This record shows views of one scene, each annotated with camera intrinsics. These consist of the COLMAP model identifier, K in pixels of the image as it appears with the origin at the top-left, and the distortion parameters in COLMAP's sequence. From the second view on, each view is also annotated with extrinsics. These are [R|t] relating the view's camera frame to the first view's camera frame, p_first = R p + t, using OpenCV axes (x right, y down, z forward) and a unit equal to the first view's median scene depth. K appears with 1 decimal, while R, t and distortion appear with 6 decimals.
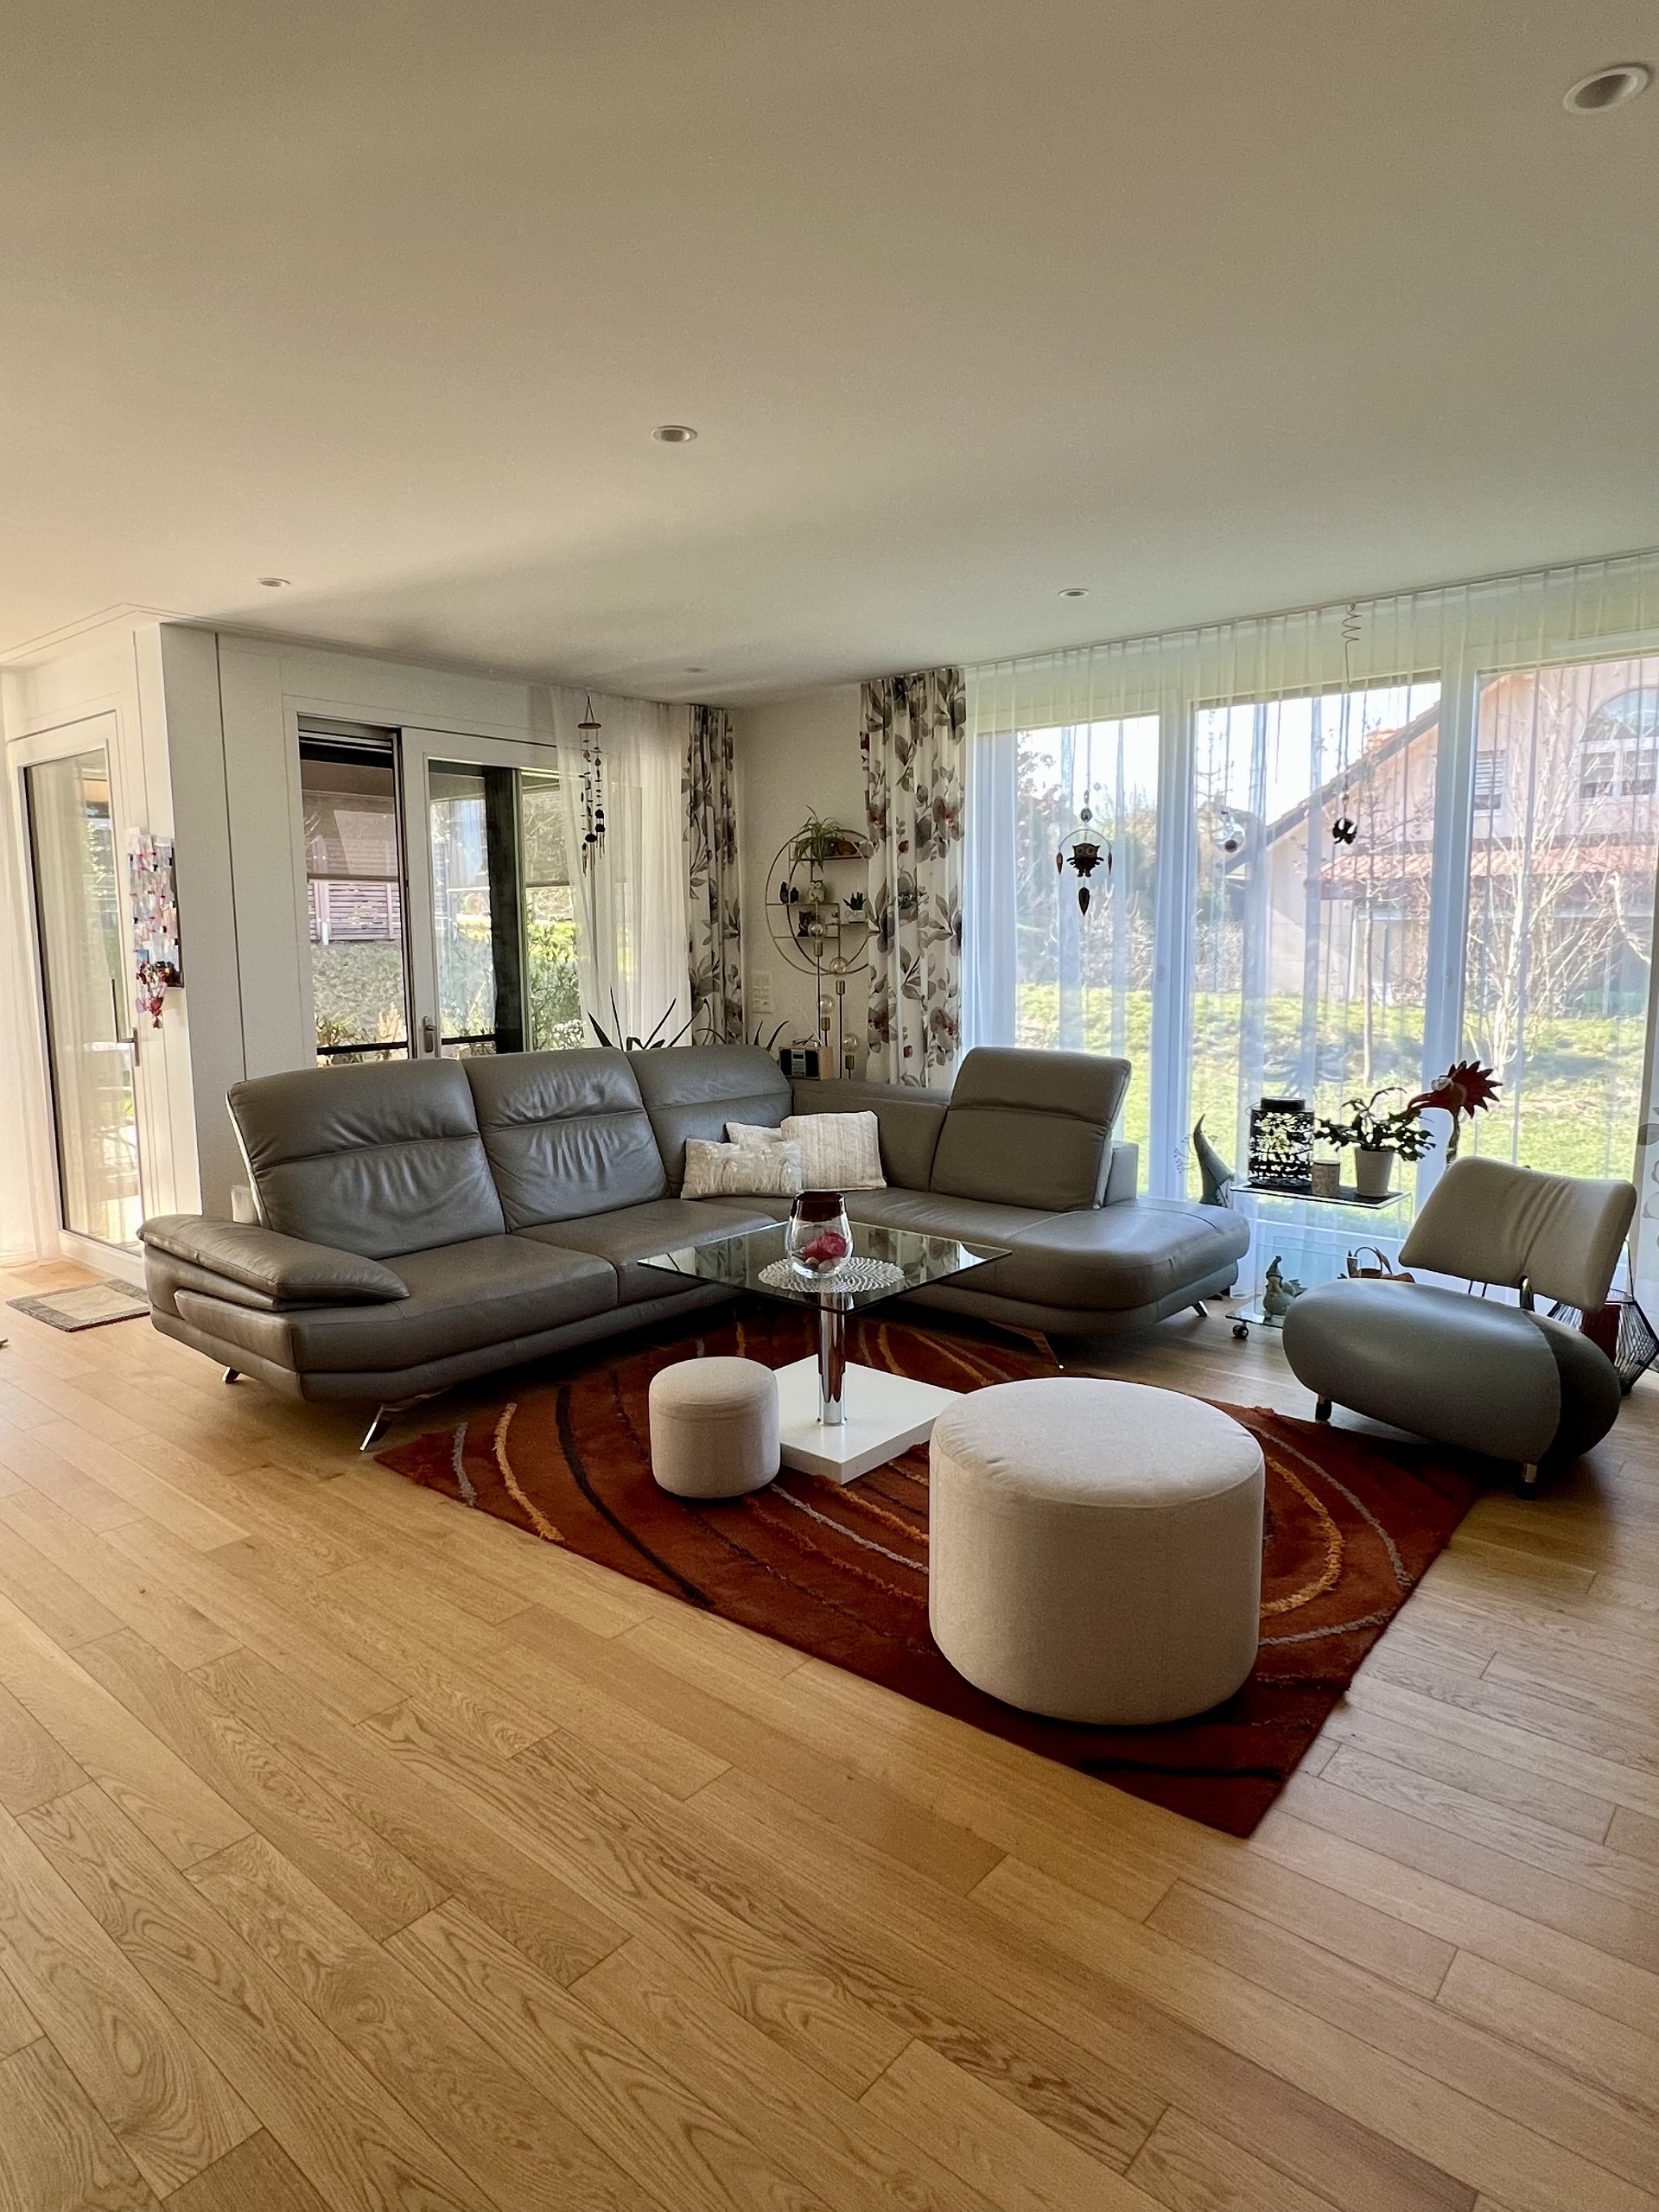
lens RADIAL K [[1293.7, 0, 823.5], [0, 1293.7, 1097.6], [0, 0, 1]] dist [0.000059, -0.001553]
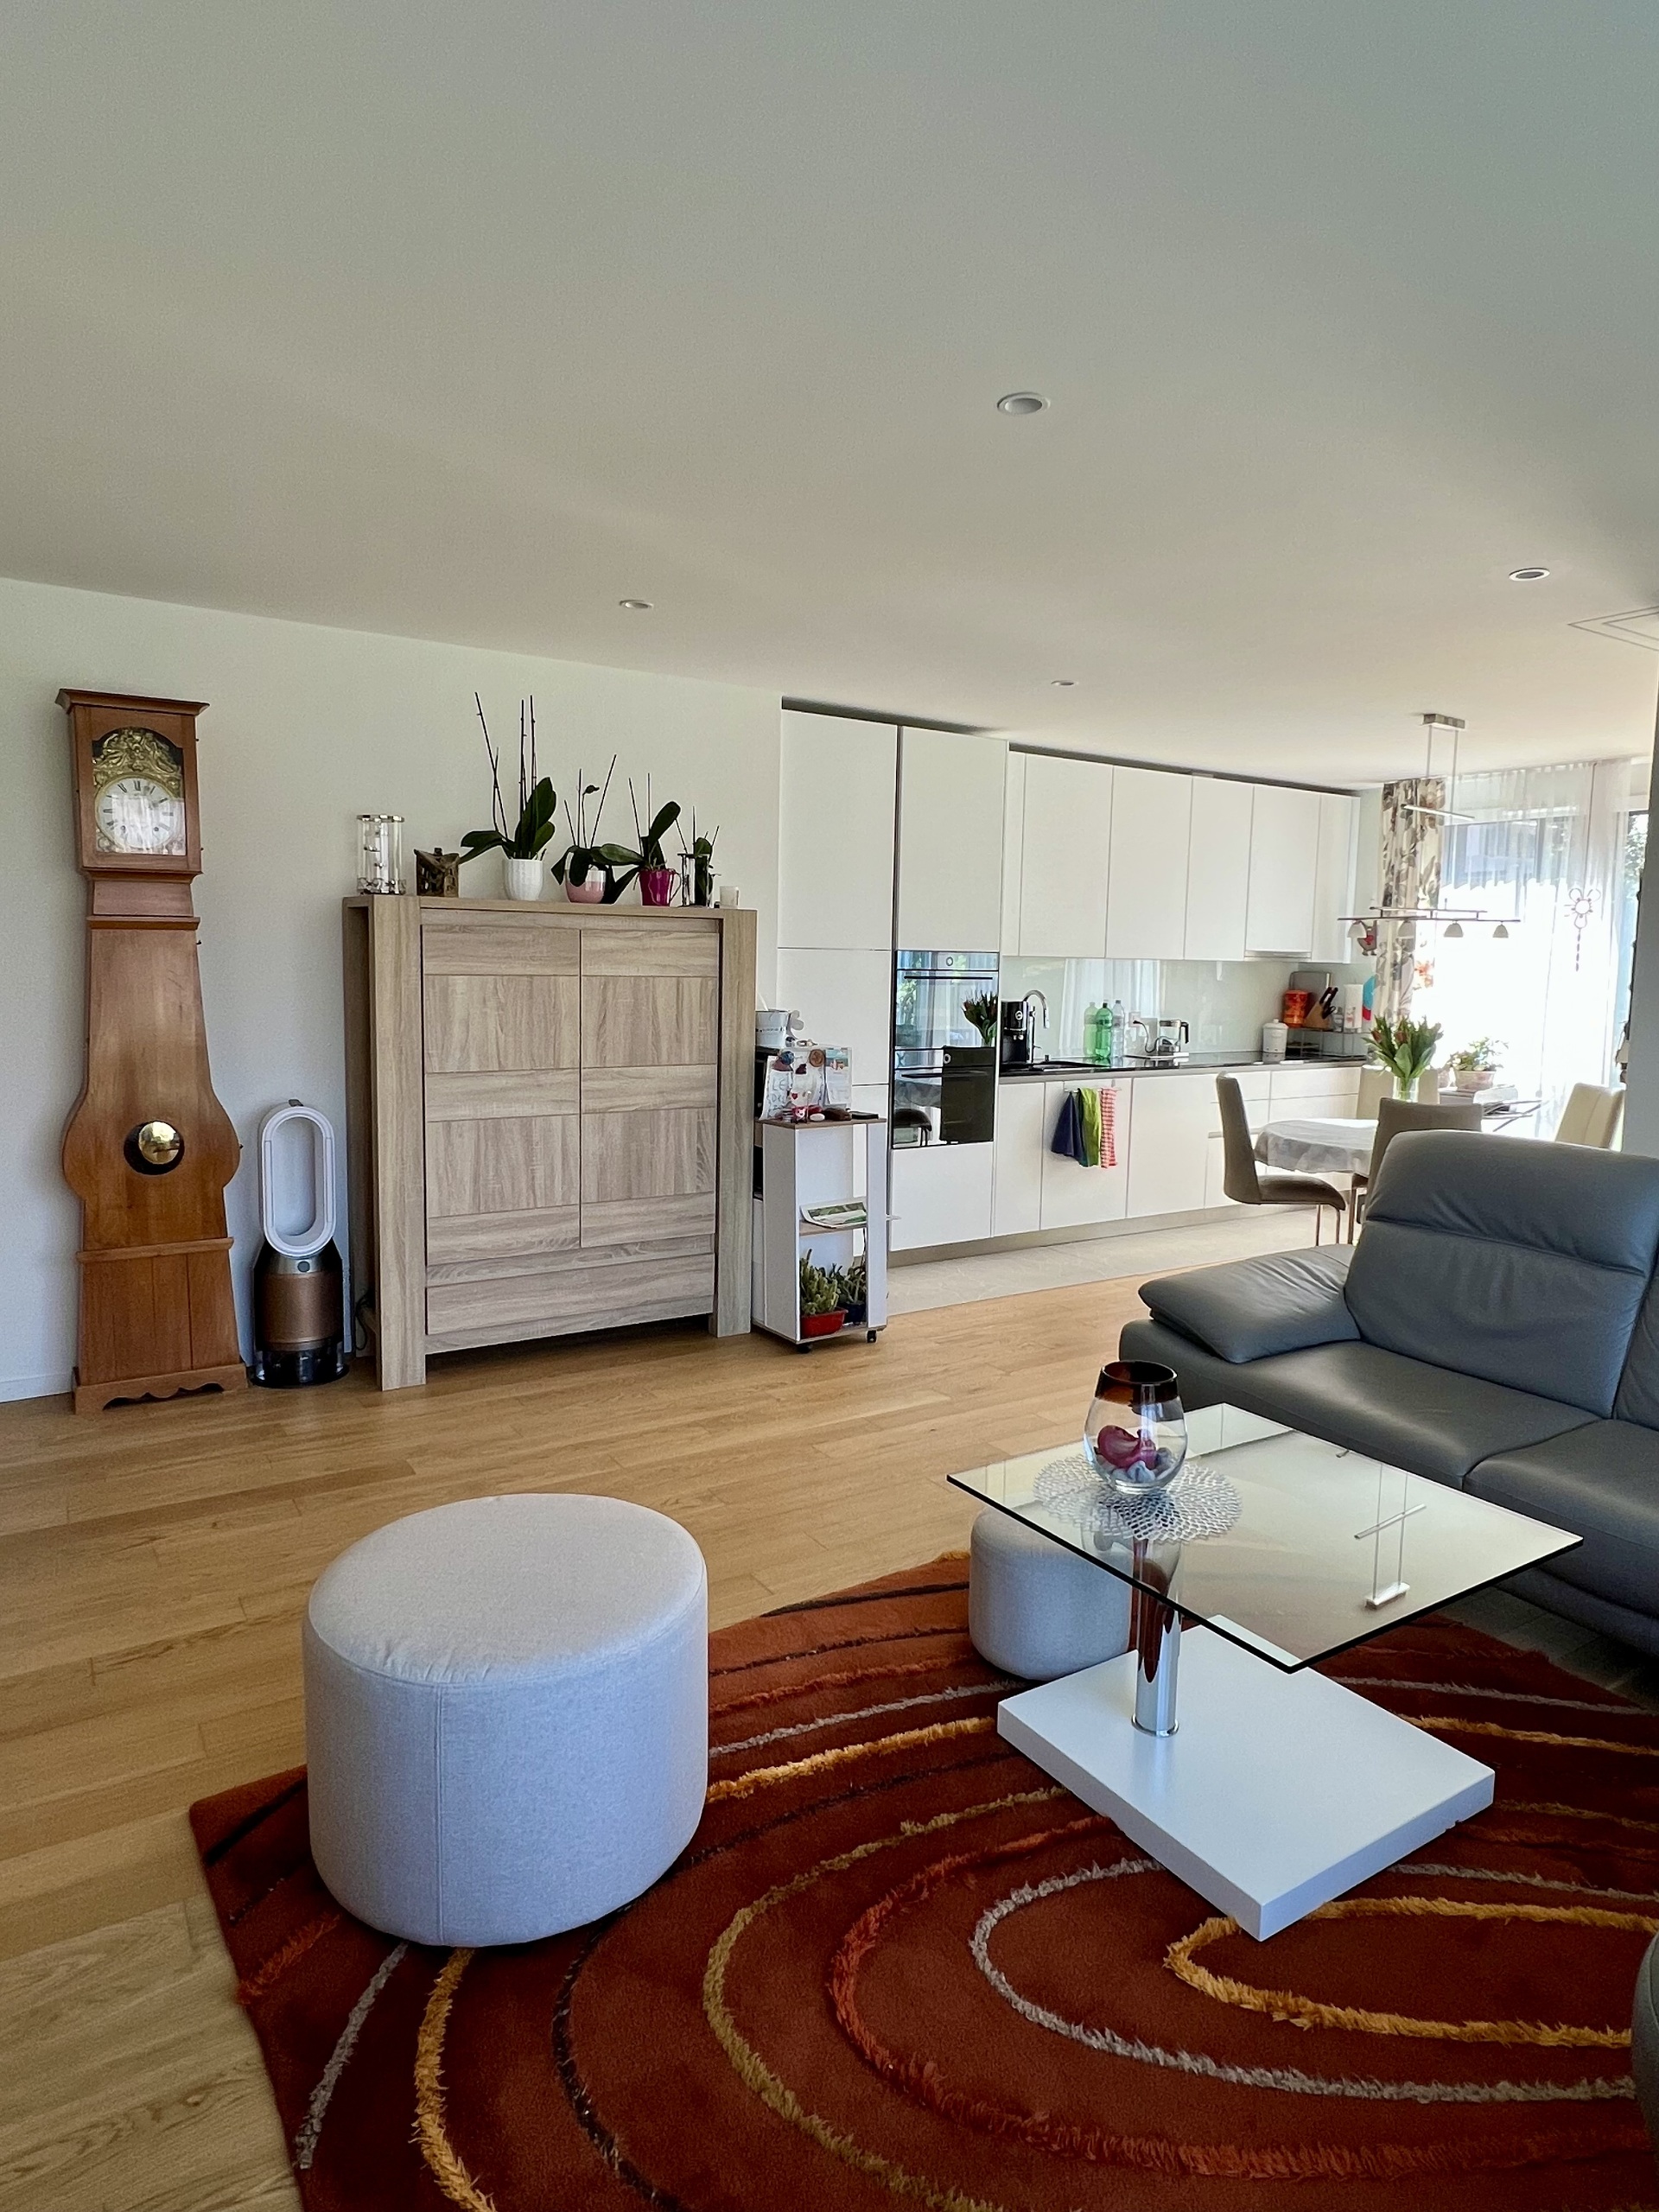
lens RADIAL K [[1293.7, 0, 828.1], [0, 1293.7, 1091.8], [0, 0, 1]] dist [0.000059, -0.001553]
pose [[-0.292954, 0.099570, -0.950928, 0.497595], [-0.140789, 0.979229, 0.145906, -0.103448], [0.945704, 0.176624, -0.272851, 0.745250]]
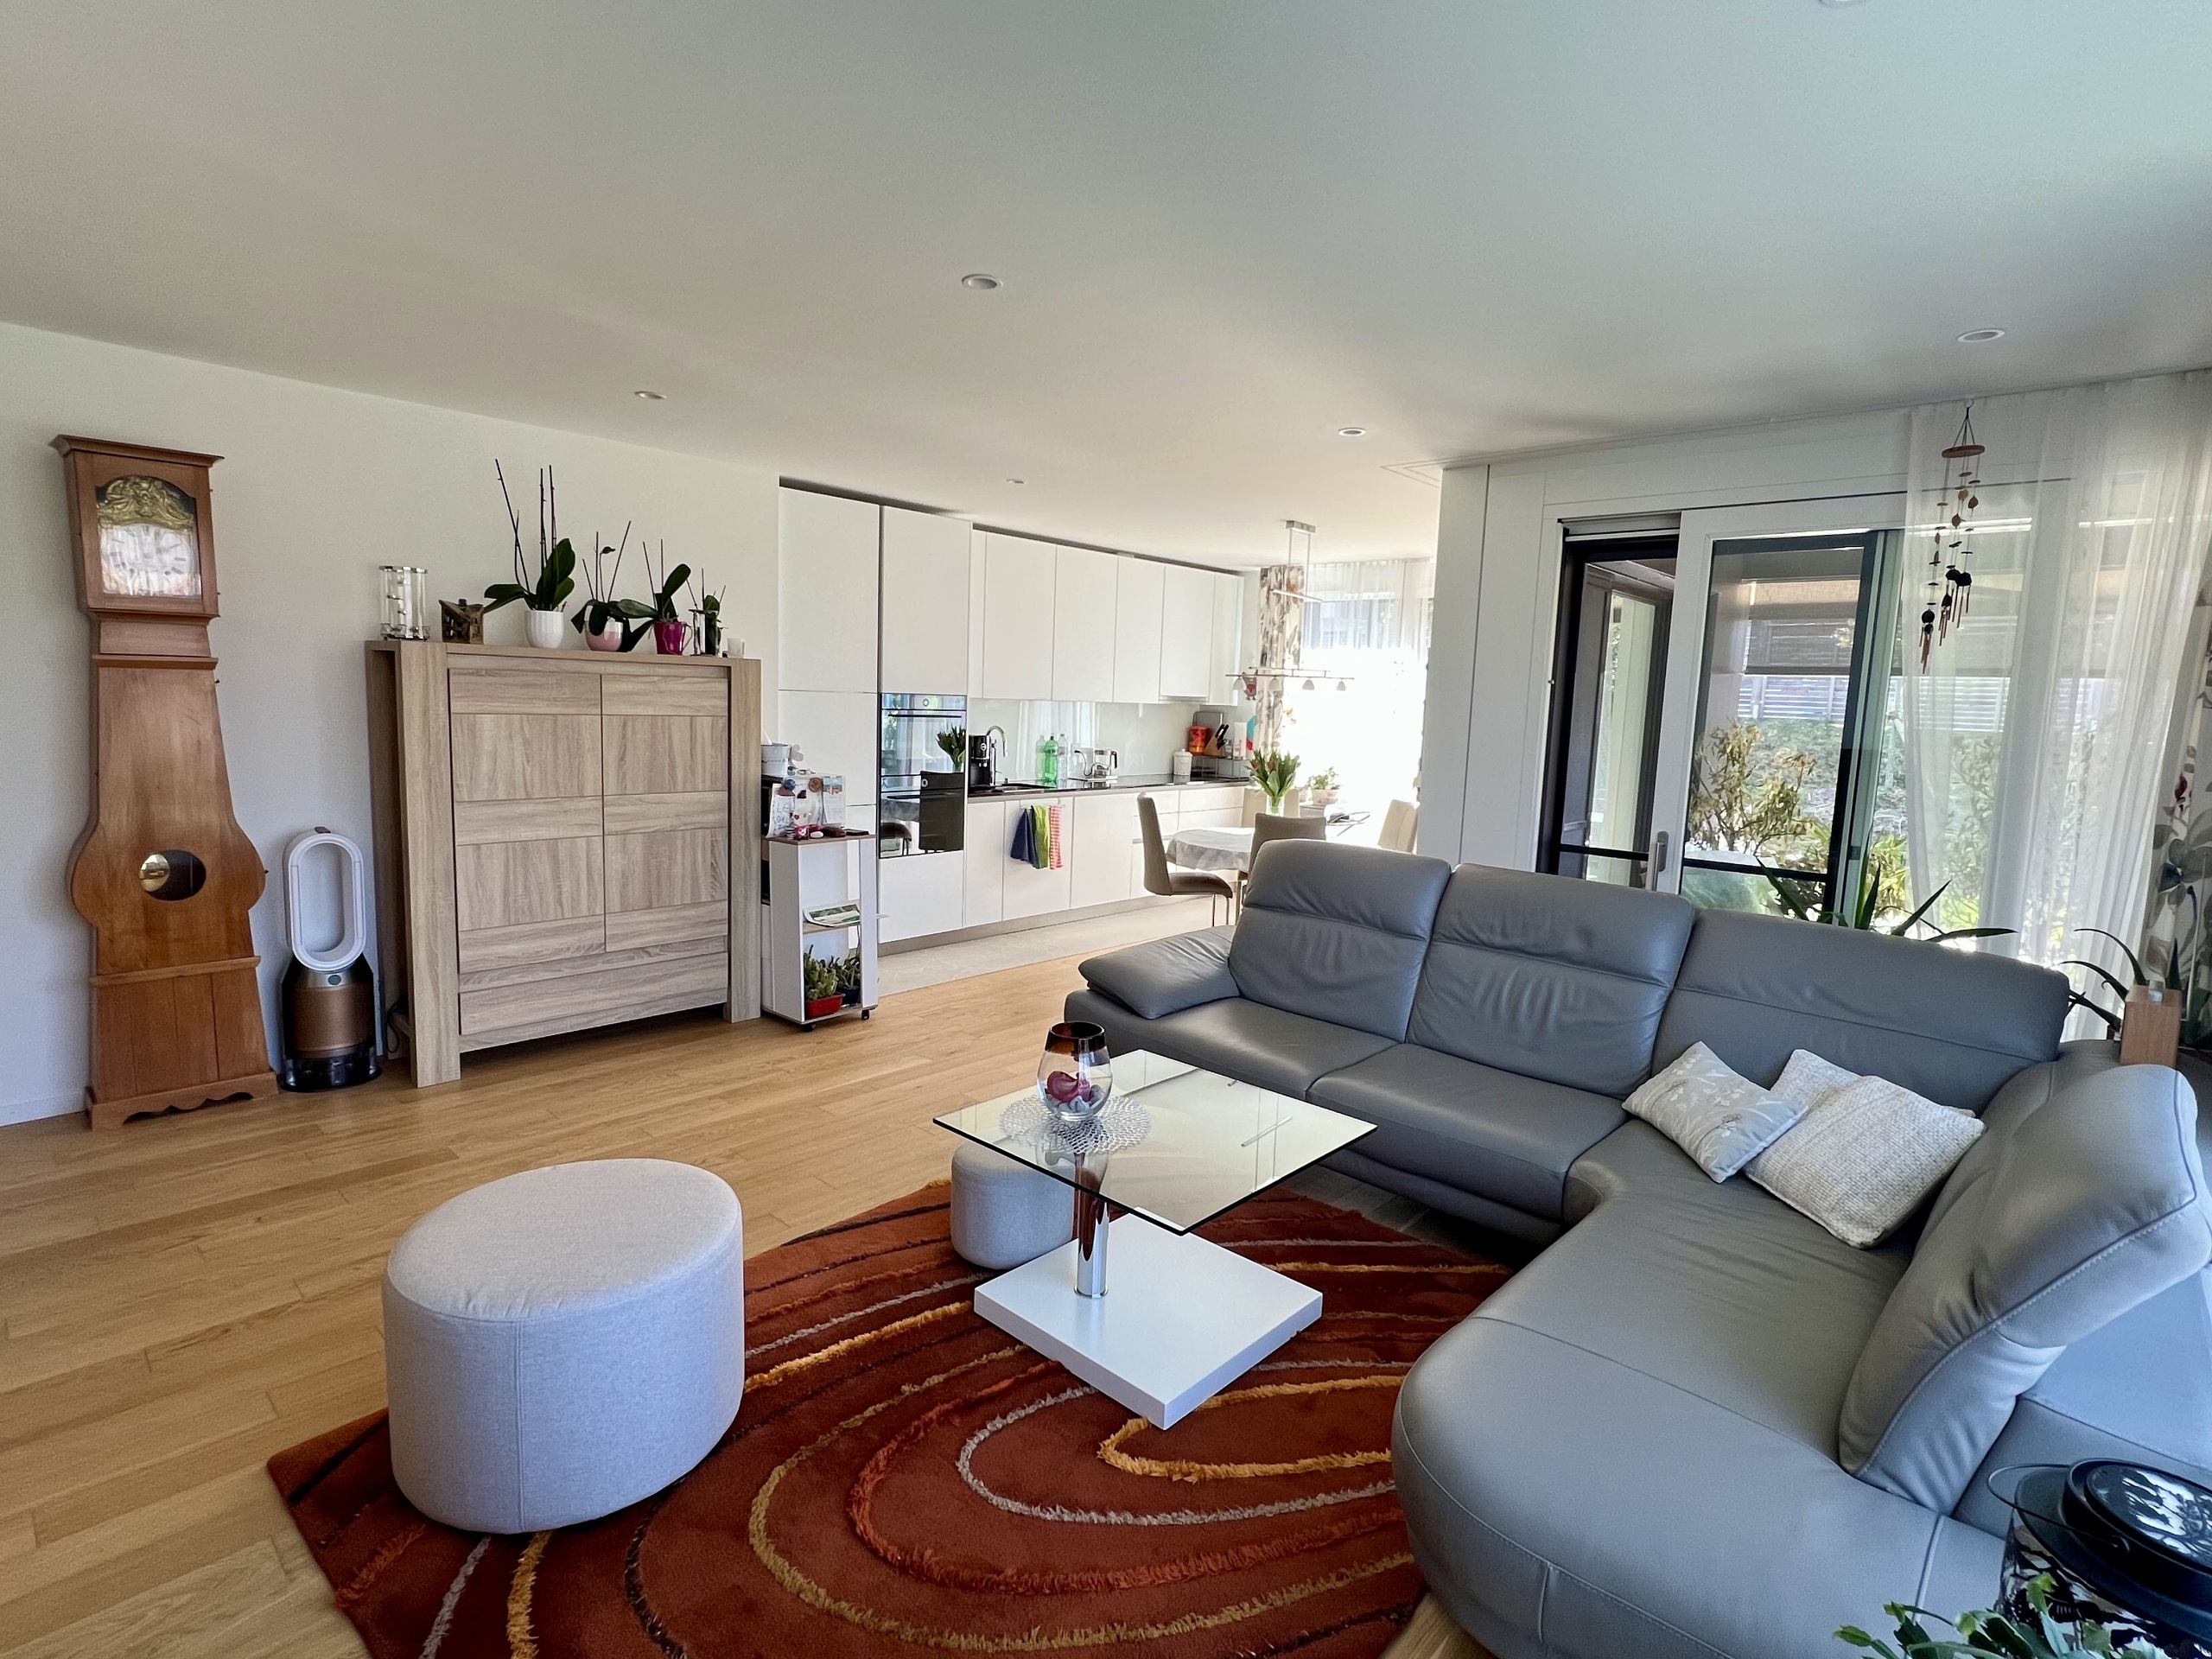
lens RADIAL K [[1094.1, 0, 1094.8], [0, 1094.1, 828.9], [0, 0, 1]] dist [-0.005036, 0.001345]
pose [[-0.049401, 0.125027, -0.990923, 0.541211], [-0.163619, 0.977718, 0.131518, -0.117759], [0.985286, 0.168631, -0.027844, 0.748648]]
